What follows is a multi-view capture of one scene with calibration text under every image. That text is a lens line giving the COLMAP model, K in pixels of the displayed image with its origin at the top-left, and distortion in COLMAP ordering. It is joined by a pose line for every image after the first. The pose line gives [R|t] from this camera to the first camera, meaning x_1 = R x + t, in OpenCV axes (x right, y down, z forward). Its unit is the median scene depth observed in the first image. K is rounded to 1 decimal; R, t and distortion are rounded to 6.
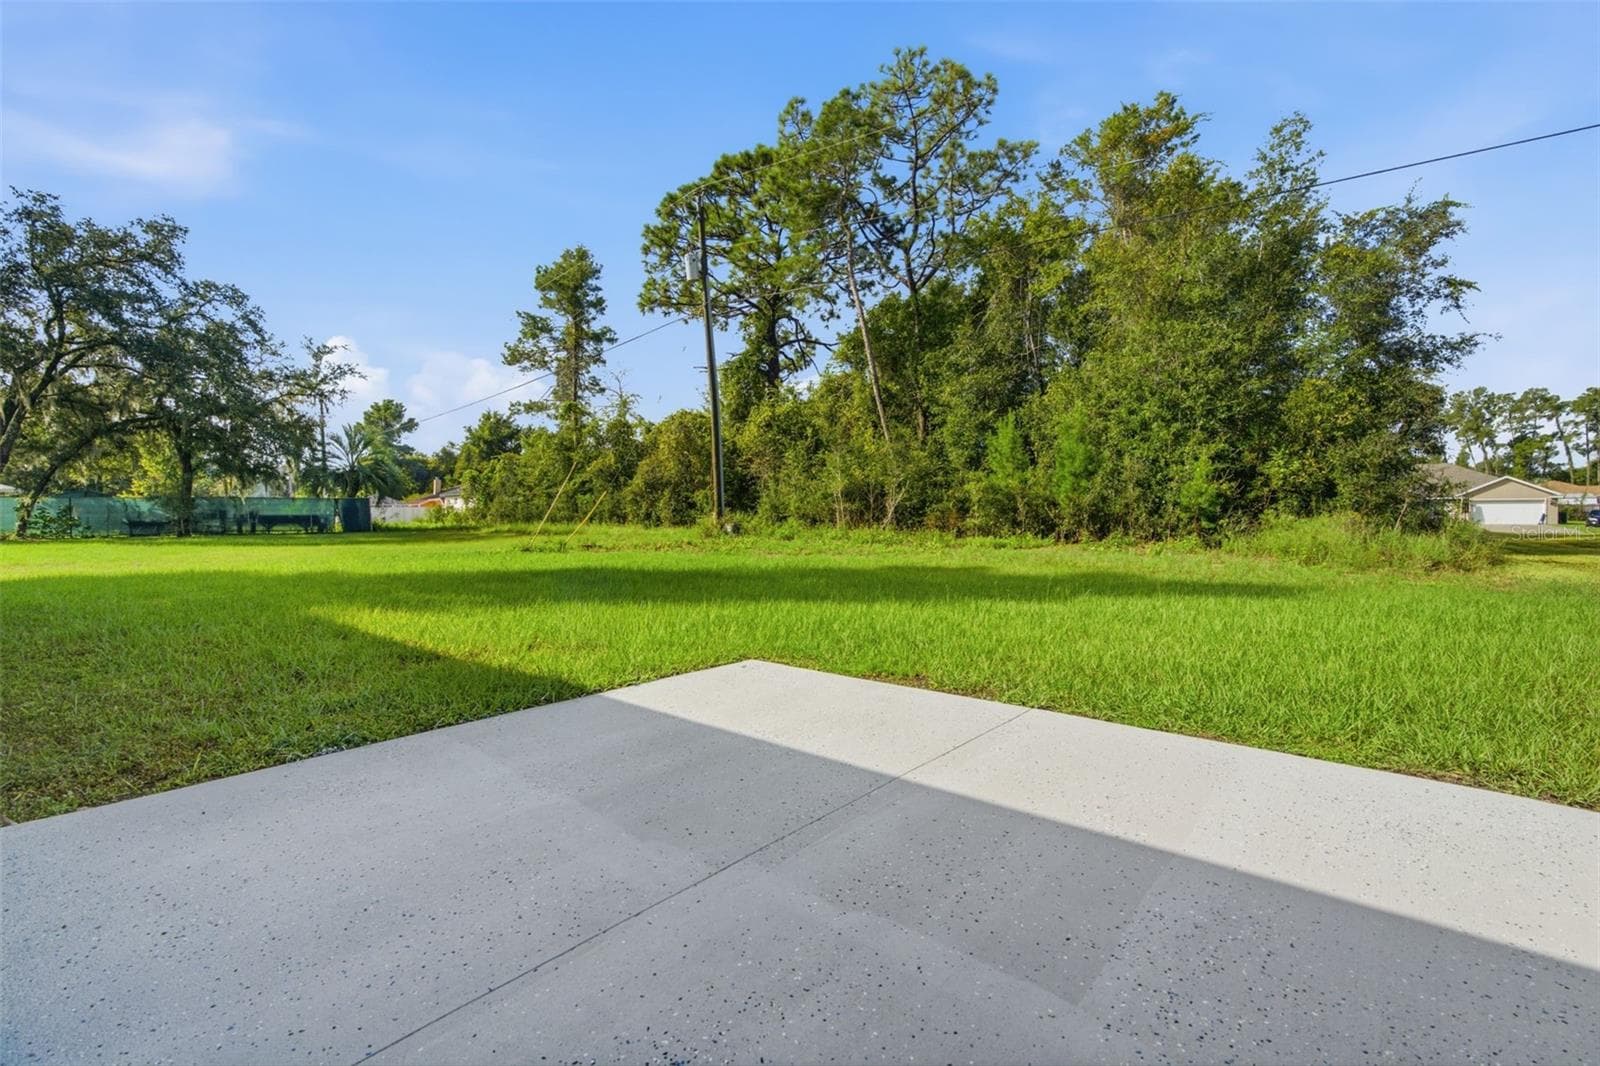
lens RADIAL K [[865.8, 0, 800.0], [0, 865.8, 533.0], [0, 0, 1]] dist [0.002035, 0.001400]
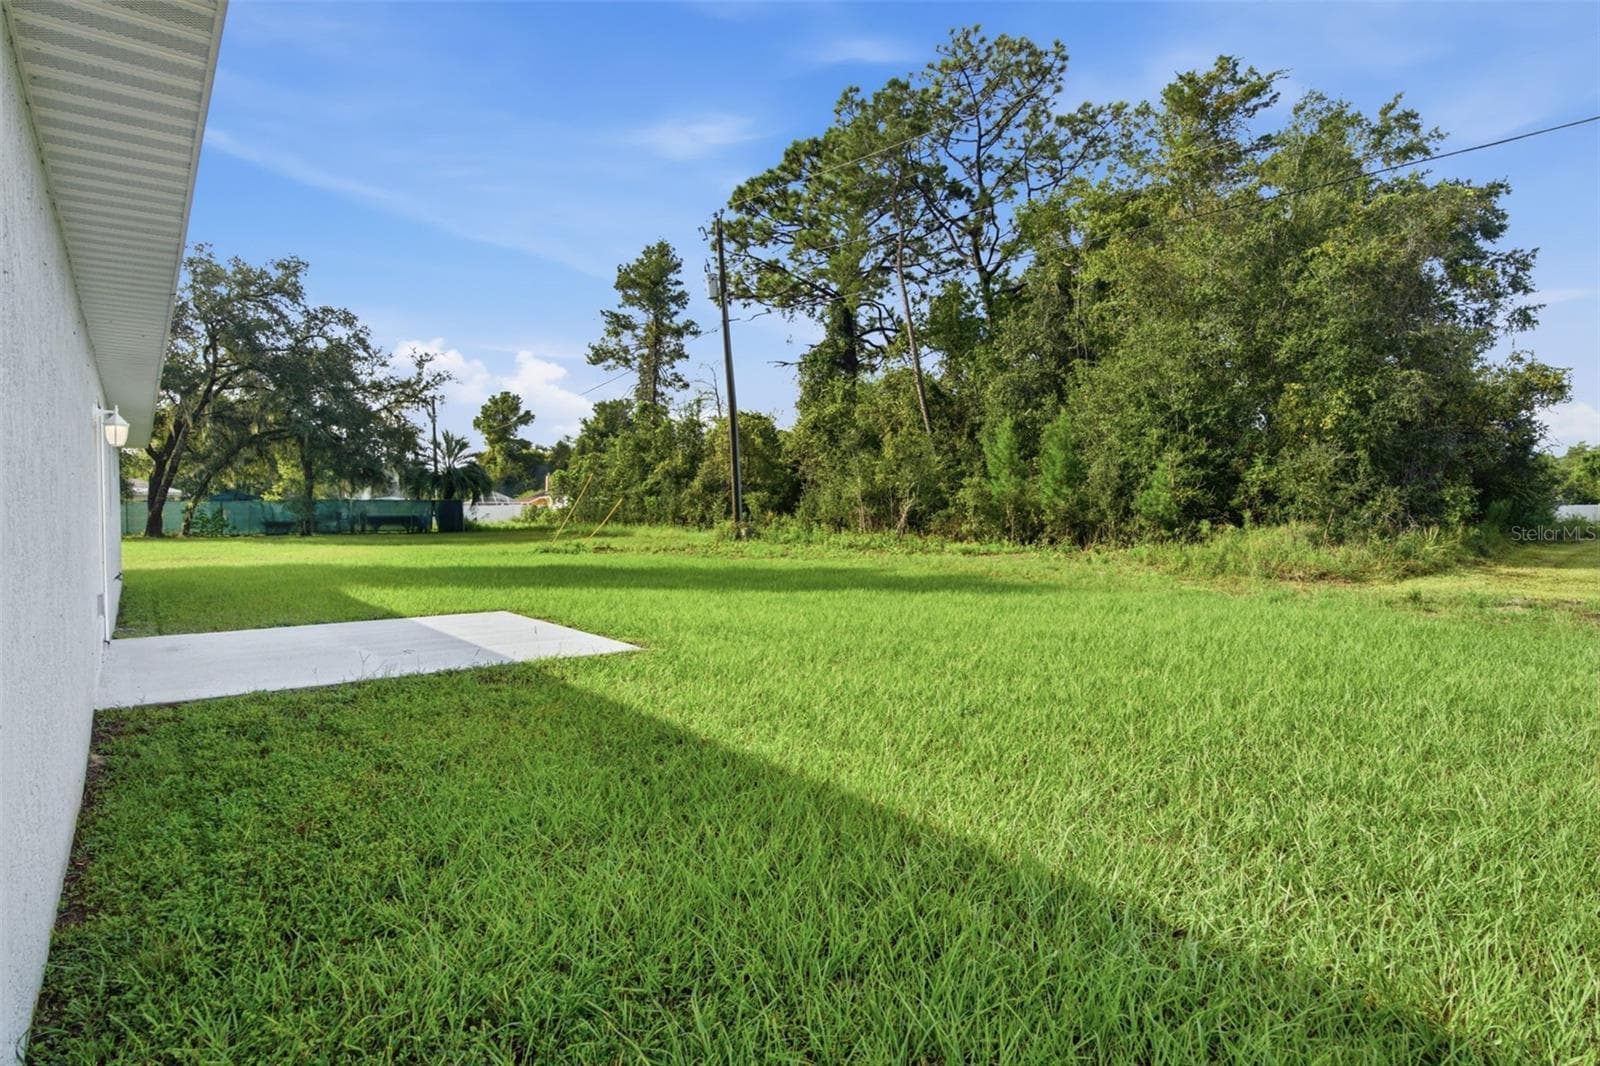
lens RADIAL K [[1234.2, 0, 800.0], [0, 1234.2, 533.0], [0, 0, 1]] dist [0.011150, 0.006299]
pose [[0.963028, 0.006406, -0.269327, 0.308559], [-0.005229, 0.999973, 0.005087, -0.009863], [0.269352, -0.003491, 0.963035, -0.339228]]
